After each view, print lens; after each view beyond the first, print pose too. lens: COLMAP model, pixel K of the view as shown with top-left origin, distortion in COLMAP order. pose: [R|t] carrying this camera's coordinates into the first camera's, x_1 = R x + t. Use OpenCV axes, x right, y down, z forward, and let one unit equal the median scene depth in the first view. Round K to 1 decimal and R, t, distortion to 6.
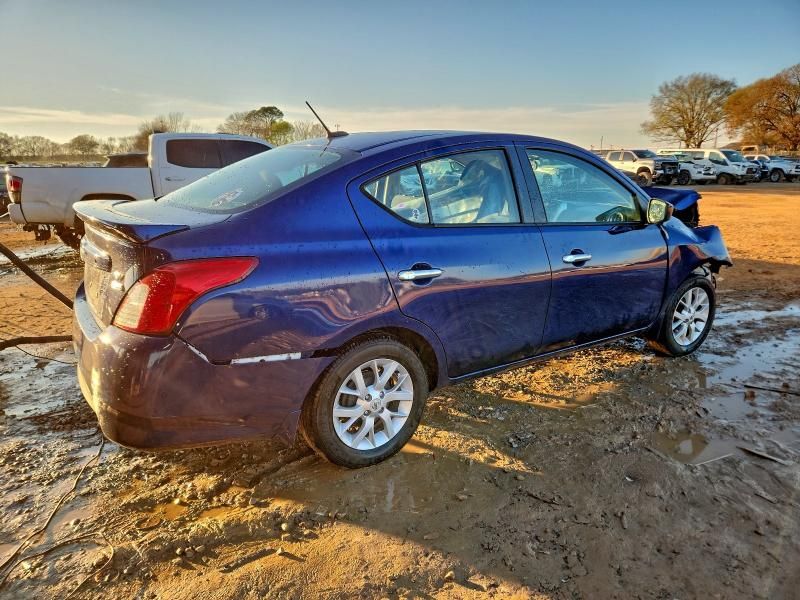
lens RADIAL K [[556.0, 0, 401.6], [0, 556.0, 301.3], [0, 0, 1]] dist [0.022243, -0.023839]
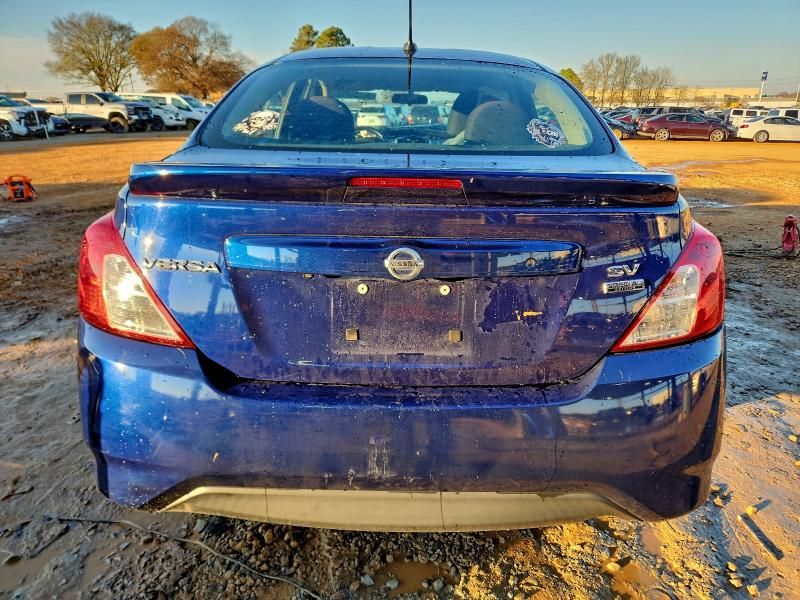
lens RADIAL K [[556.0, 0, 402.6], [0, 556.0, 296.8], [0, 0, 1]] dist [0.022243, -0.023839]
pose [[0.545205, -0.253808, 0.798957, -0.123559], [0.189393, 0.965717, 0.177543, -0.018380], [-0.816628, 0.054519, 0.574583, 0.094631]]
